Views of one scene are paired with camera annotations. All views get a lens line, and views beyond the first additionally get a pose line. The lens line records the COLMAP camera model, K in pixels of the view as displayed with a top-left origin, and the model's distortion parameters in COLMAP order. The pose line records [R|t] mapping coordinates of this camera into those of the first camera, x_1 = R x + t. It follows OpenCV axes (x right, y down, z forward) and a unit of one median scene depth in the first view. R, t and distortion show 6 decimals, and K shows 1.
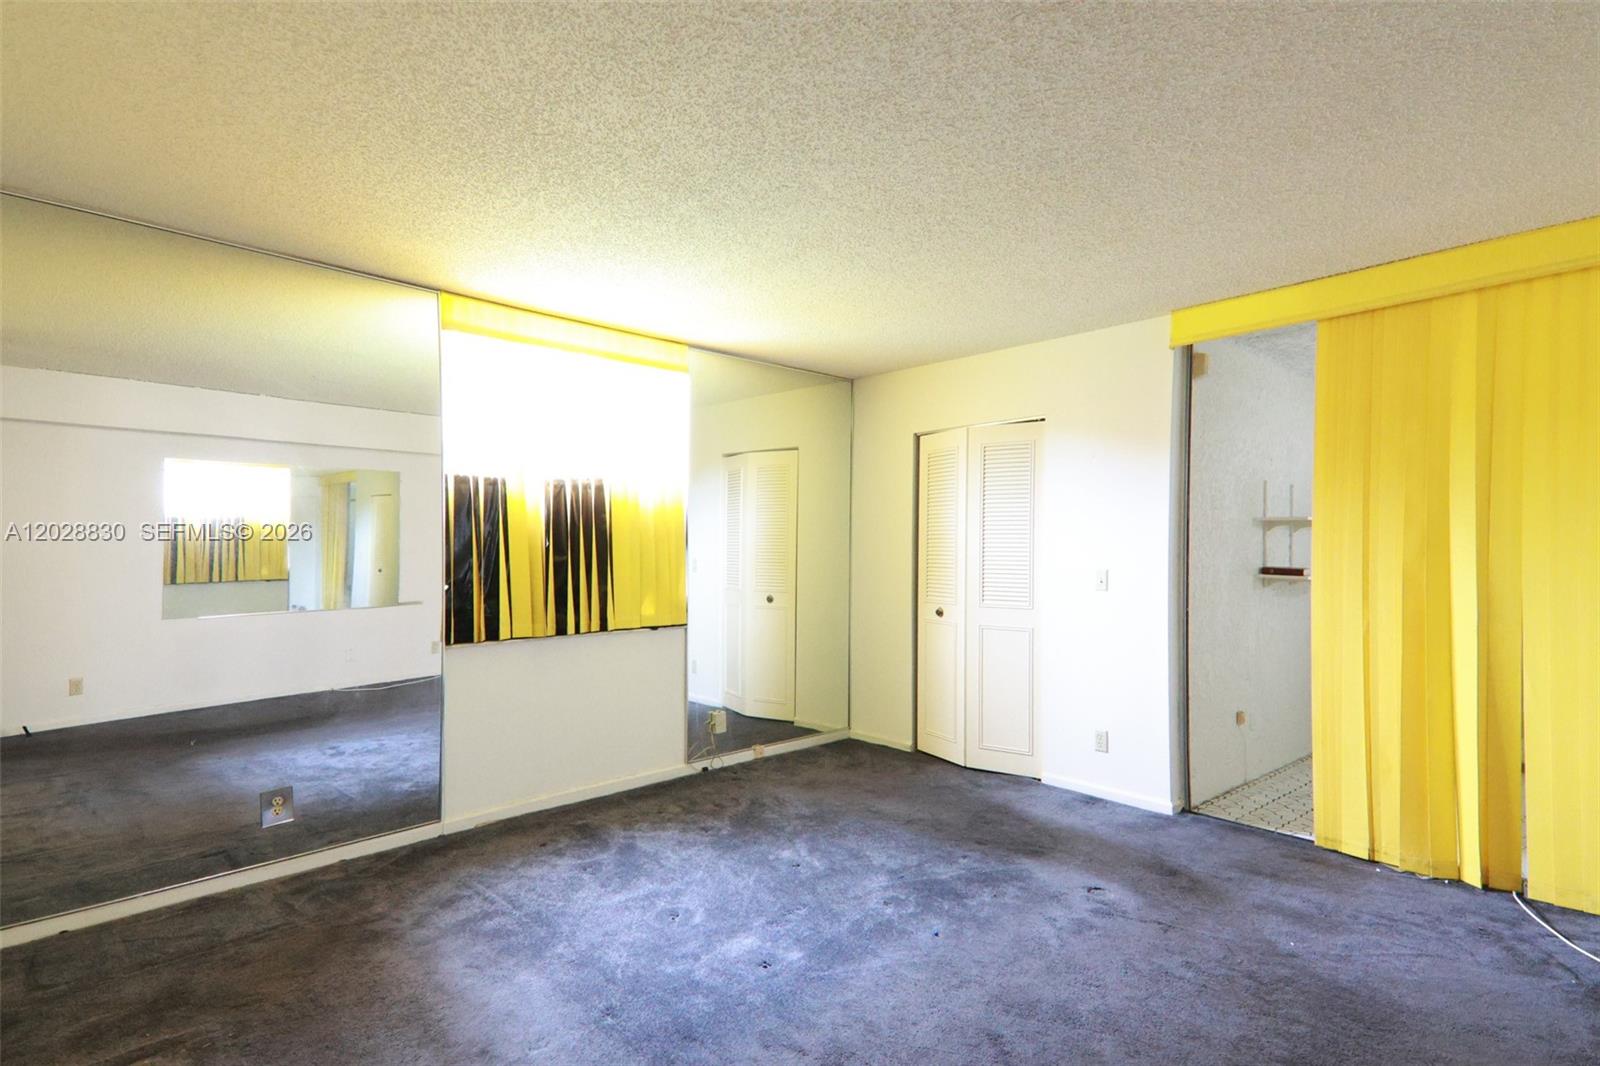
lens RADIAL K [[799.0, 0, 804.6], [0, 799.0, 546.3], [0, 0, 1]] dist [0.140315, -0.000155]
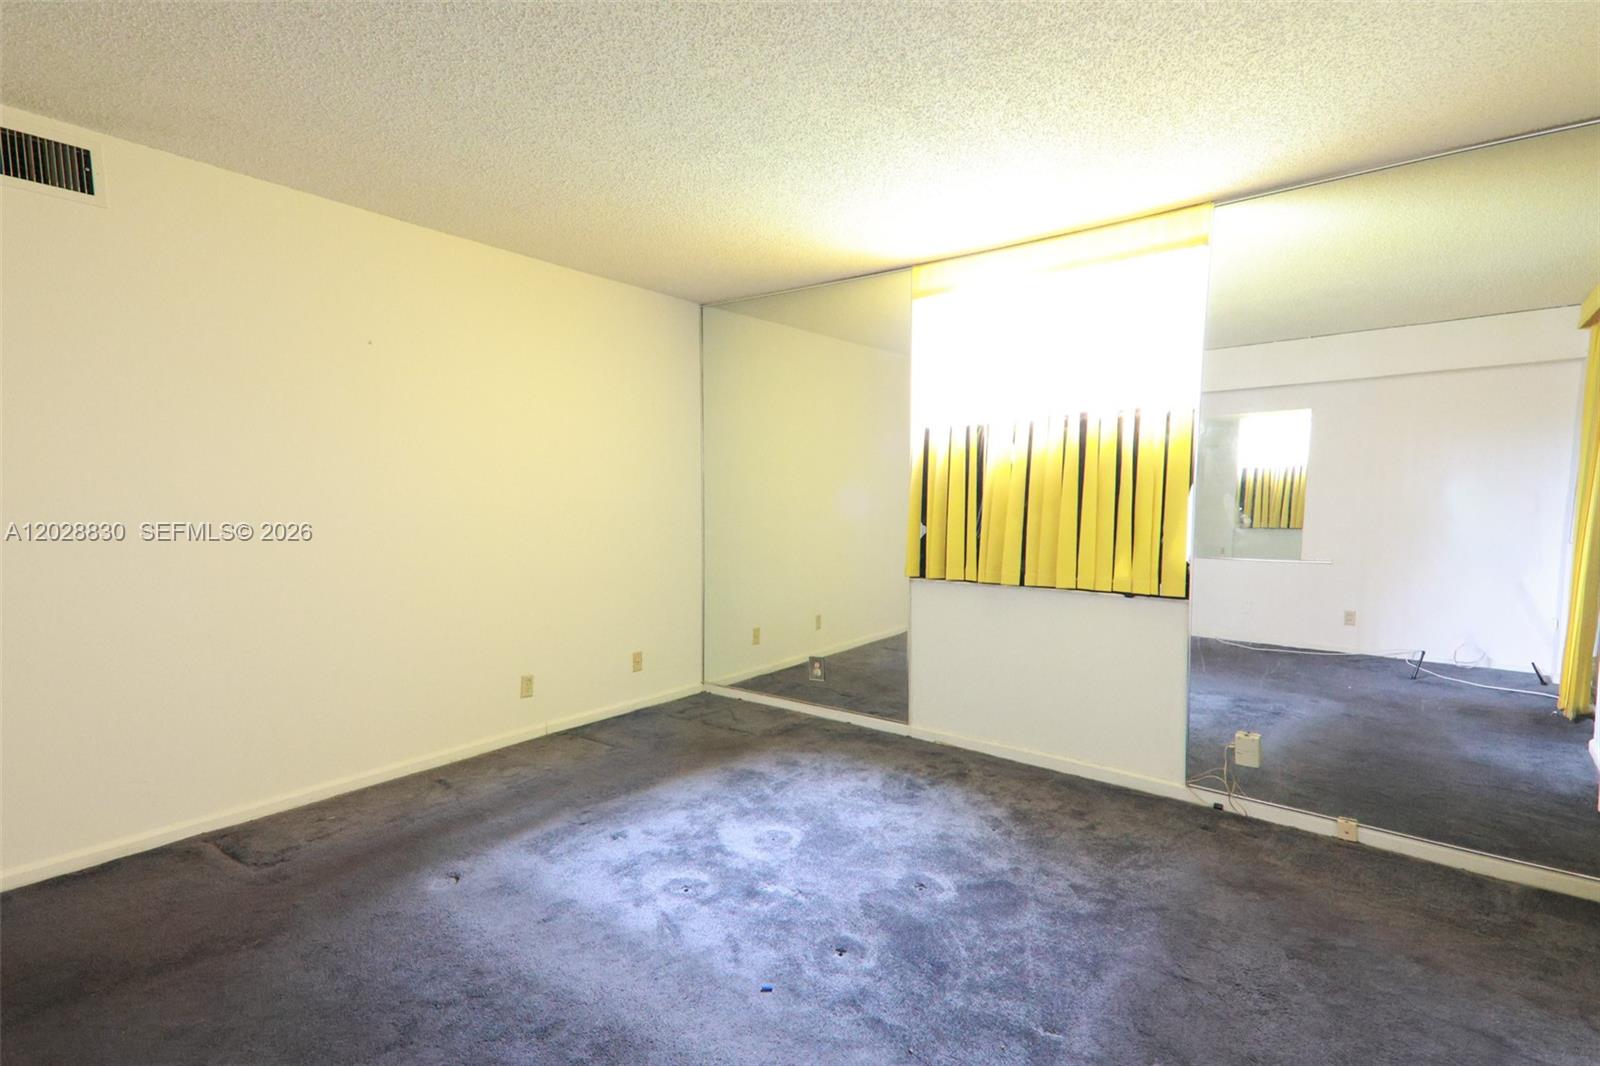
lens RADIAL K [[799.0, 0, 804.6], [0, 799.0, 546.3], [0, 0, 1]] dist [0.140315, -0.000155]
pose [[0.154089, 0.057265, -0.986396, 0.568848], [0.003530, 0.998281, 0.058507, 0.005879], [0.988051, -0.012497, 0.153622, 0.578890]]
